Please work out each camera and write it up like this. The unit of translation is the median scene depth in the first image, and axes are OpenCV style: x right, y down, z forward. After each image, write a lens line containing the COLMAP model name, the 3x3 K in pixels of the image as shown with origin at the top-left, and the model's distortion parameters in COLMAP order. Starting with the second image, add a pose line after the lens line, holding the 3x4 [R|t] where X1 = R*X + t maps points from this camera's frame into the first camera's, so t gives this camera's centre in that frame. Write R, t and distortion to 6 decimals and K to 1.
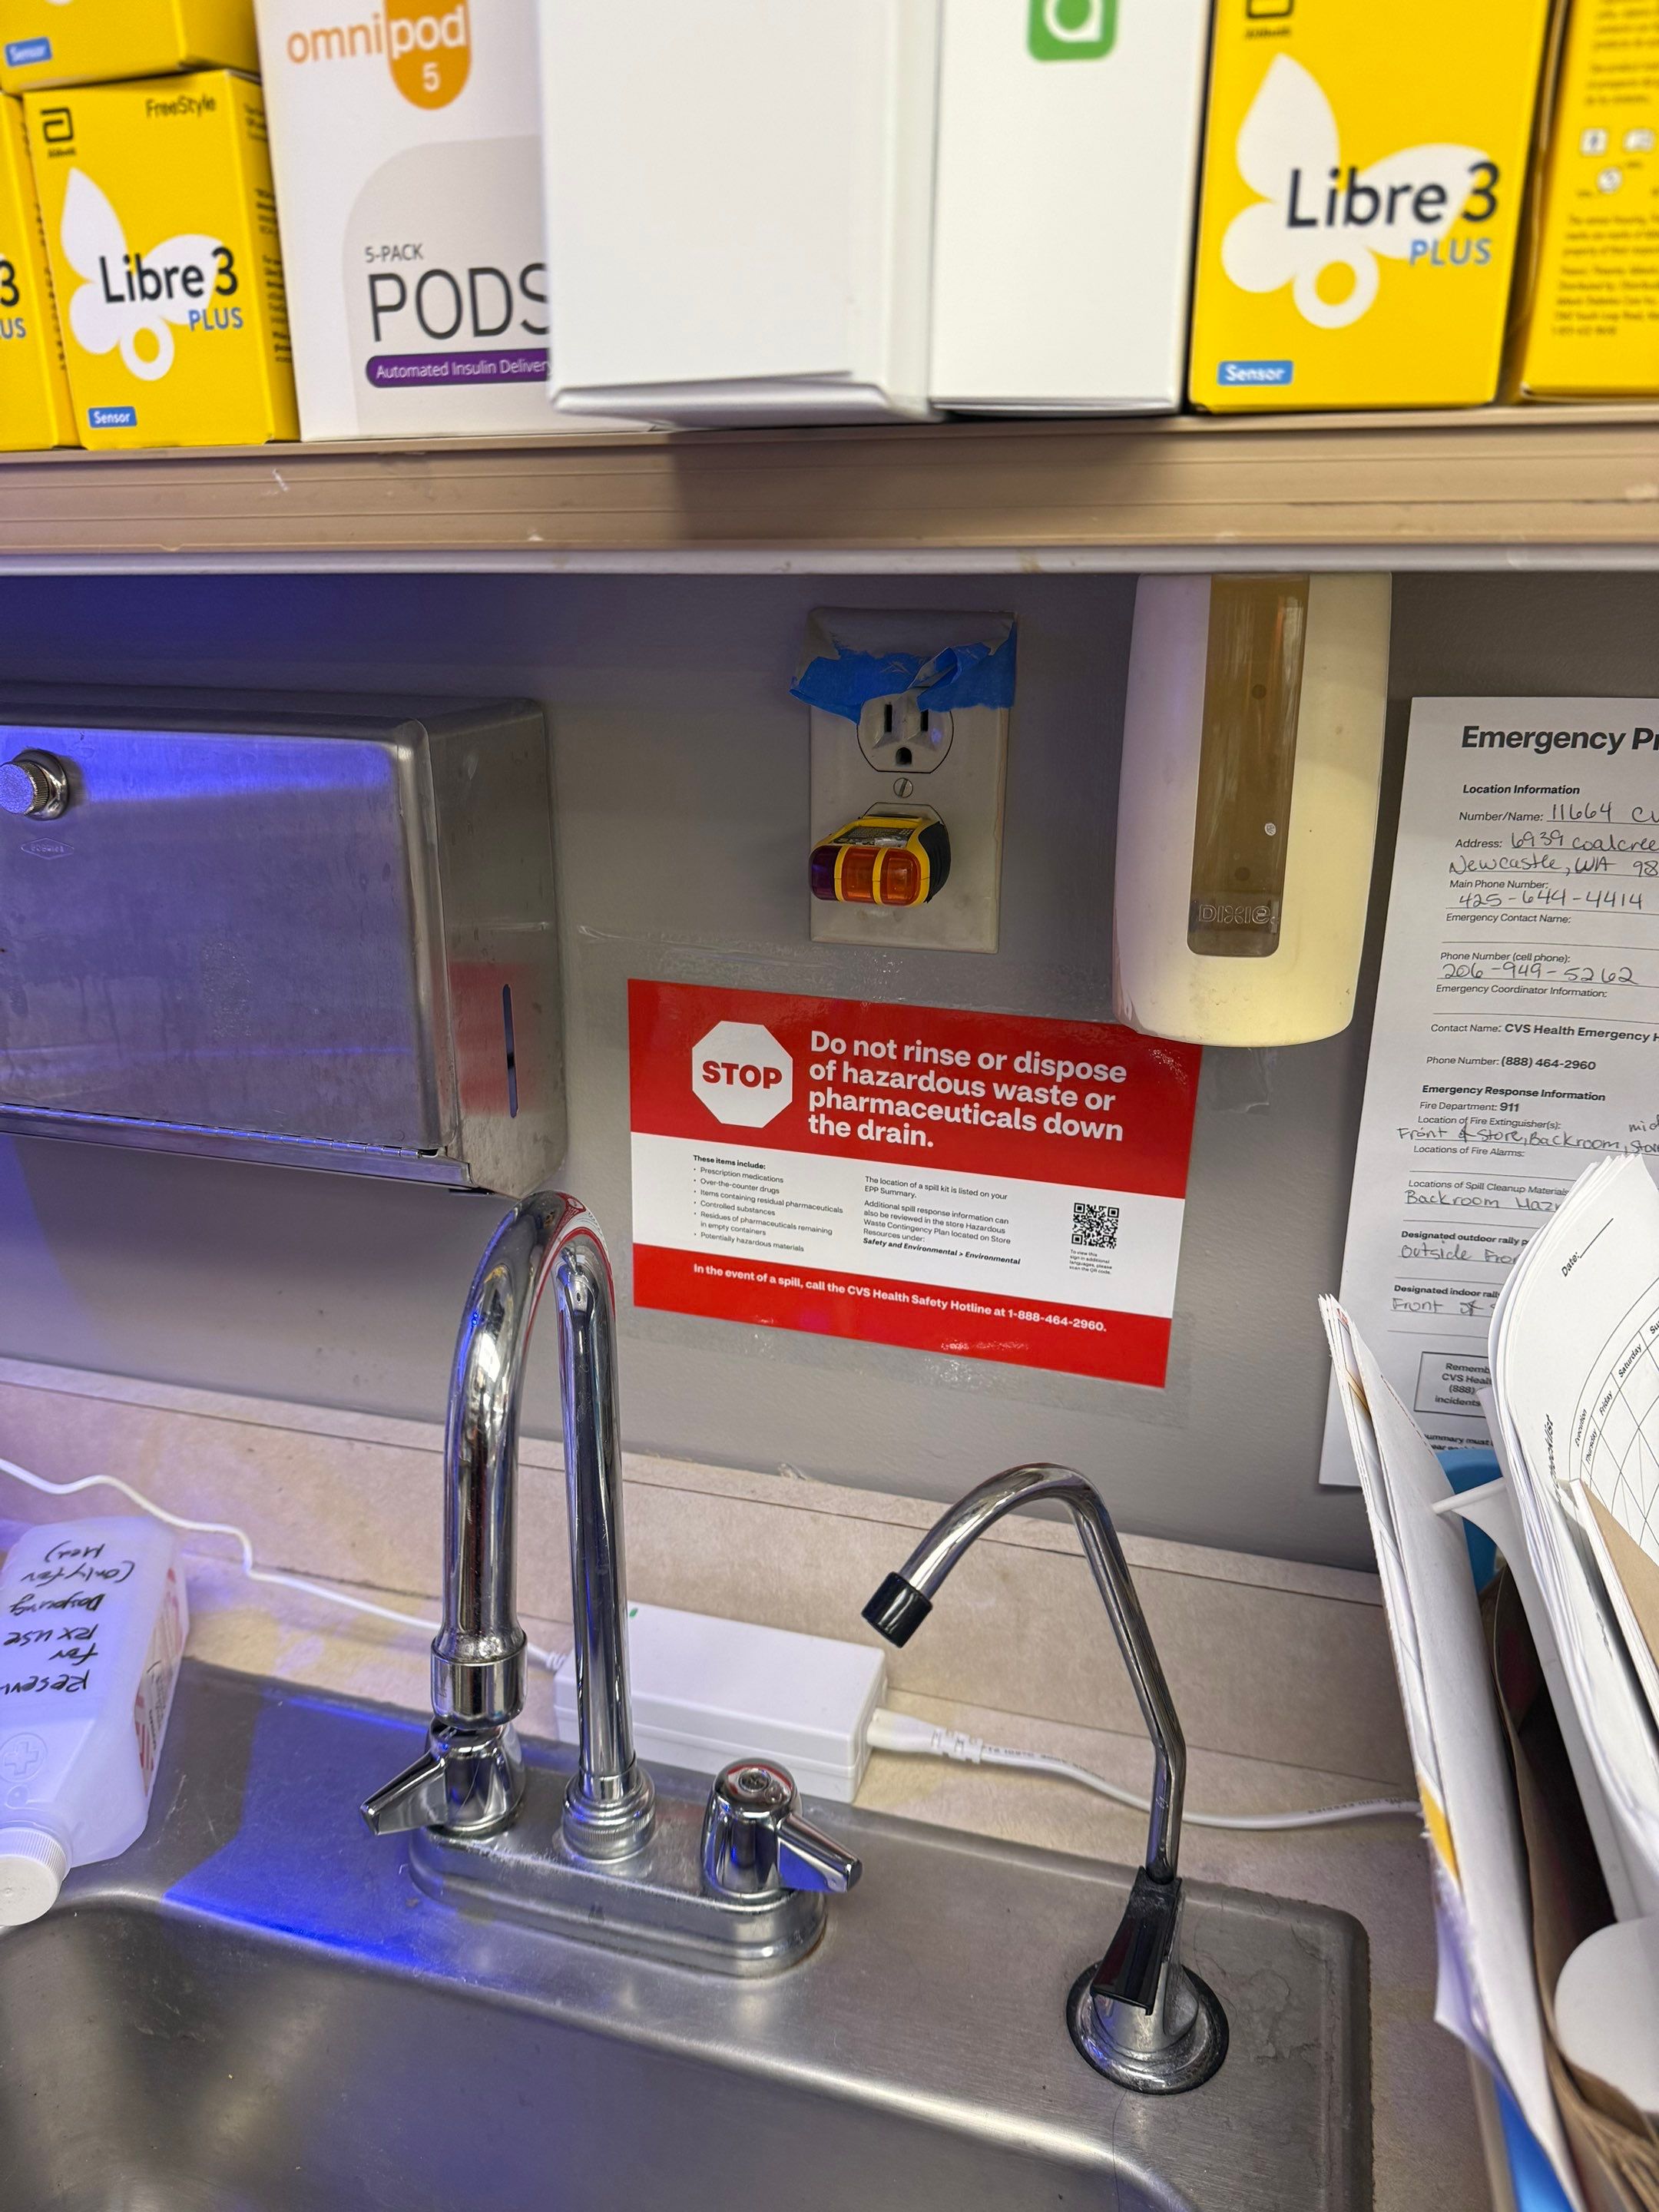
lens RADIAL K [[1870.0, 0, 828.1], [0, 1870.0, 1164.4], [0, 0, 1]] dist [0.203193, -0.632978]
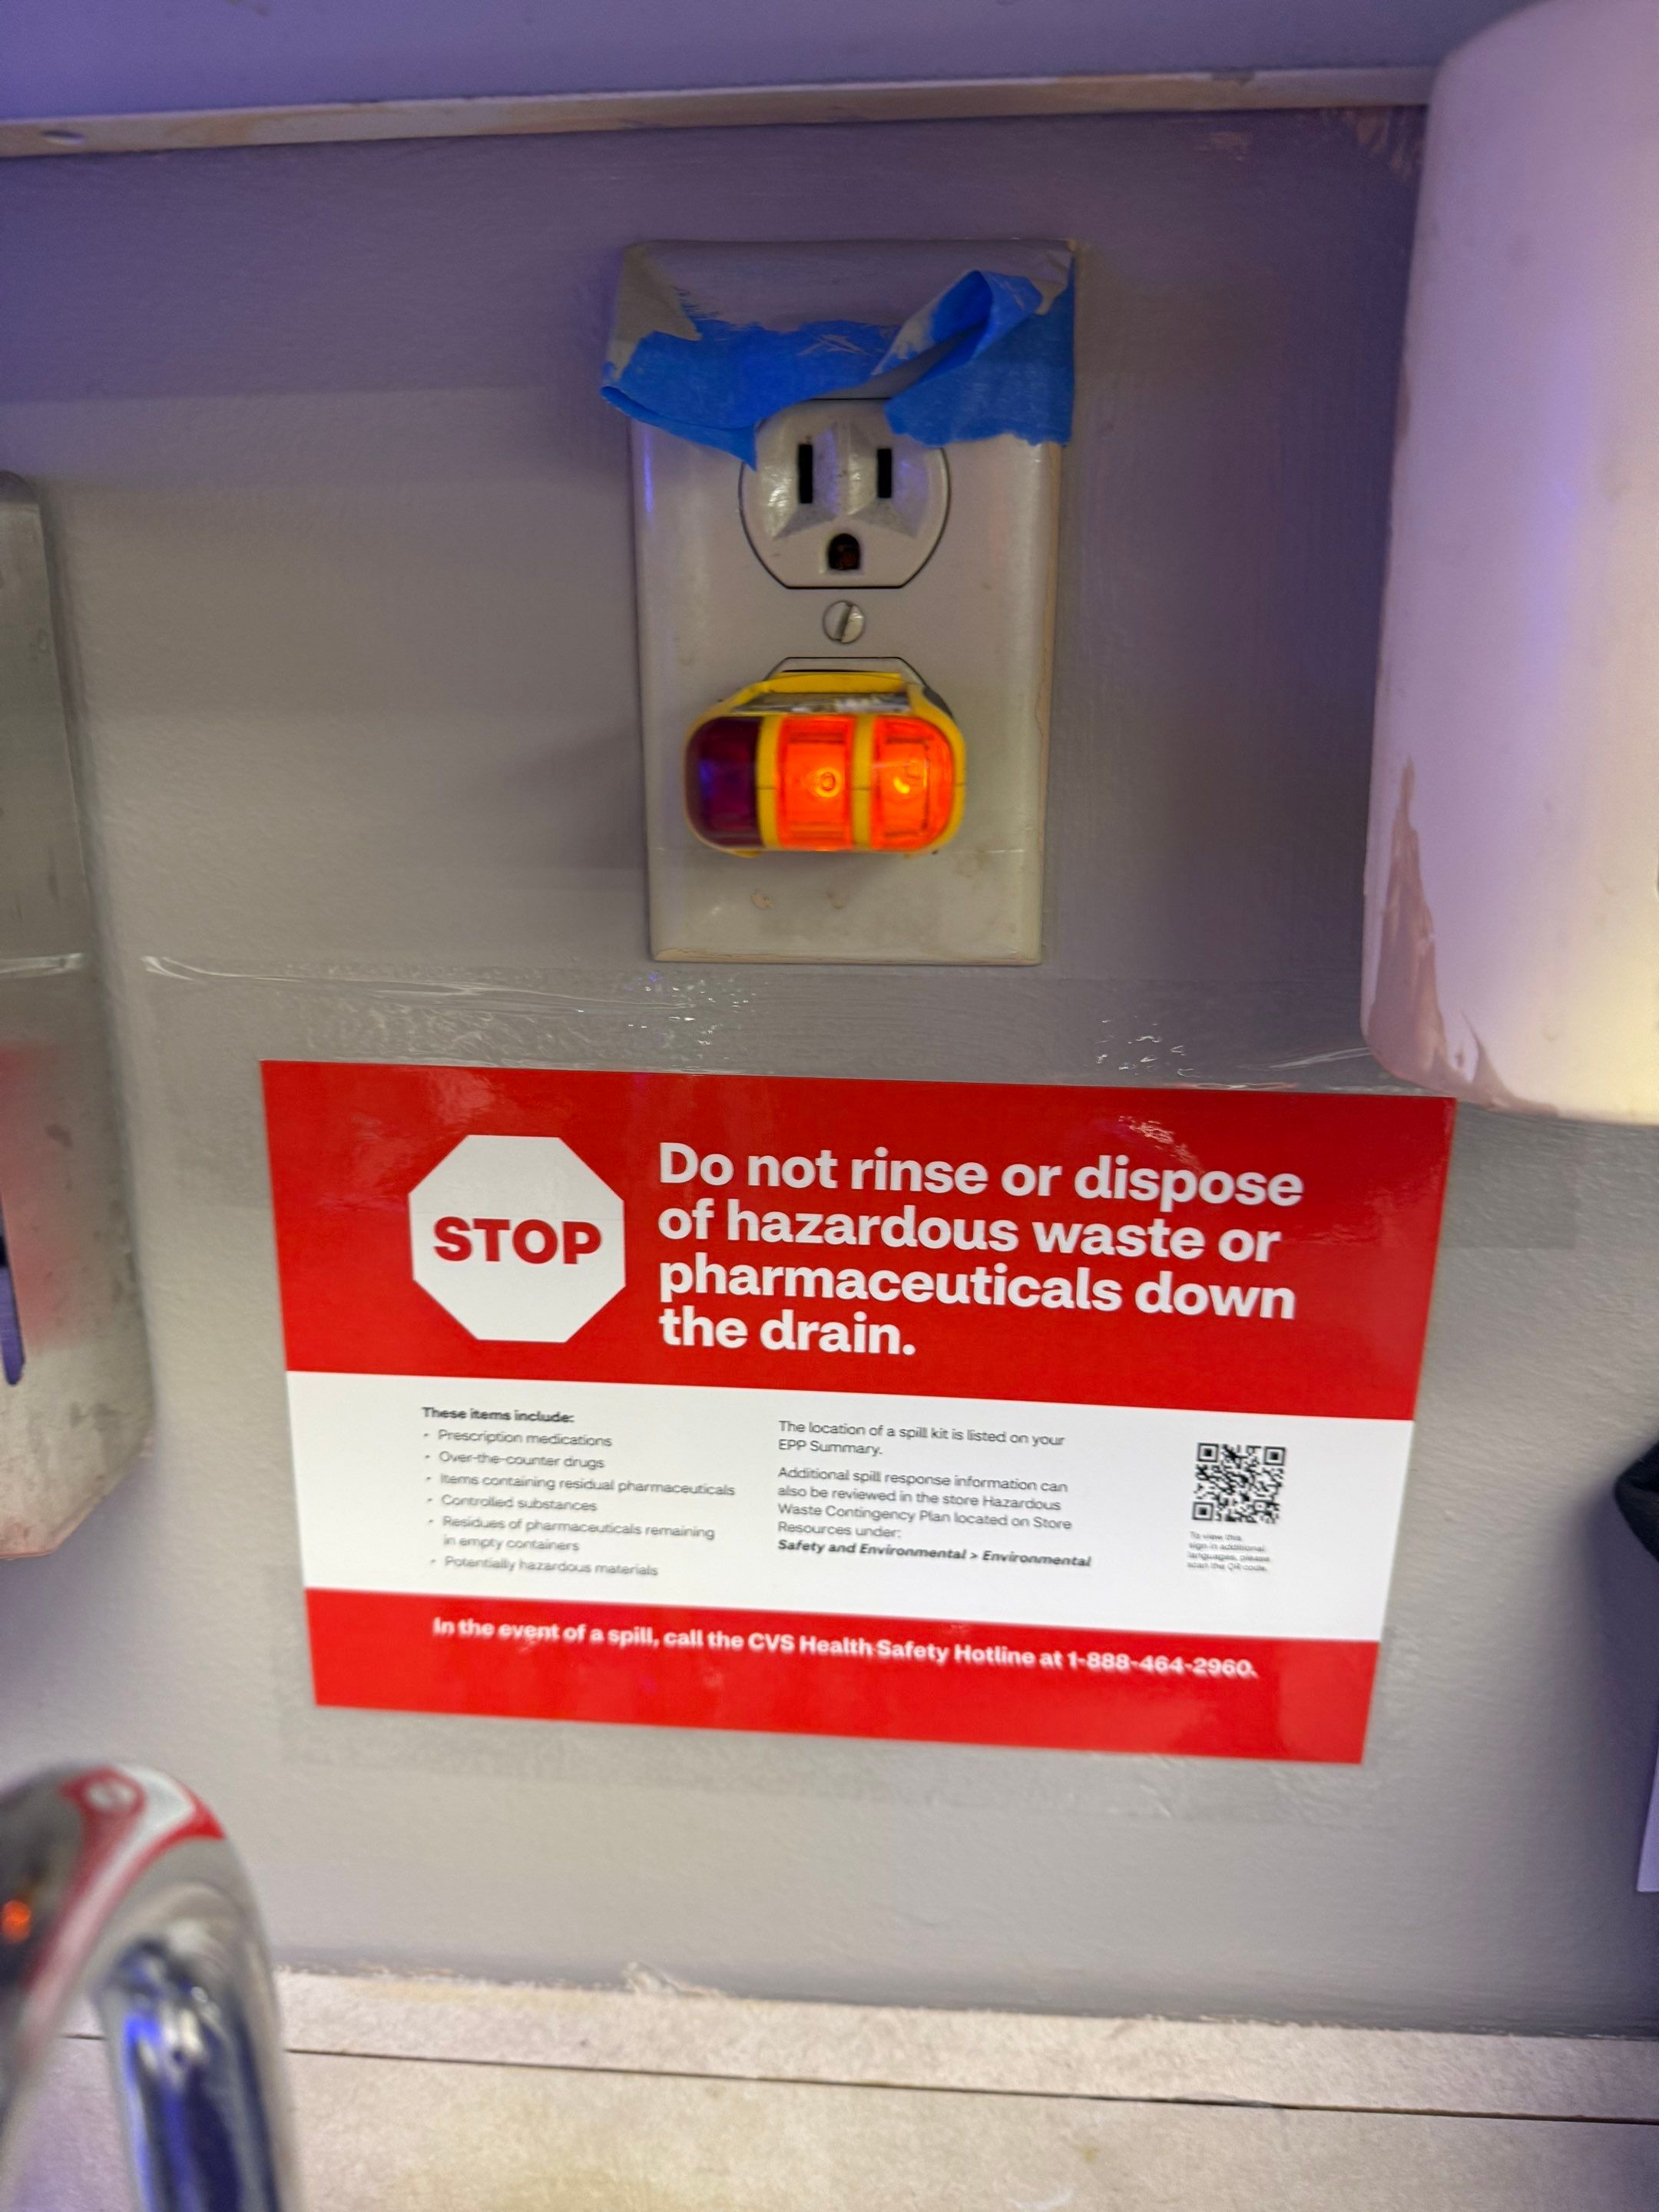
lens RADIAL K [[1870.0, 0, 828.1], [0, 1870.0, 1164.4], [0, 0, 1]] dist [0.203193, -0.632978]
pose [[0.978442, -0.070955, 0.193949, -0.061543], [0.077836, 0.996571, -0.028081, -0.048259], [-0.191291, 0.042572, 0.980610, 0.506966]]
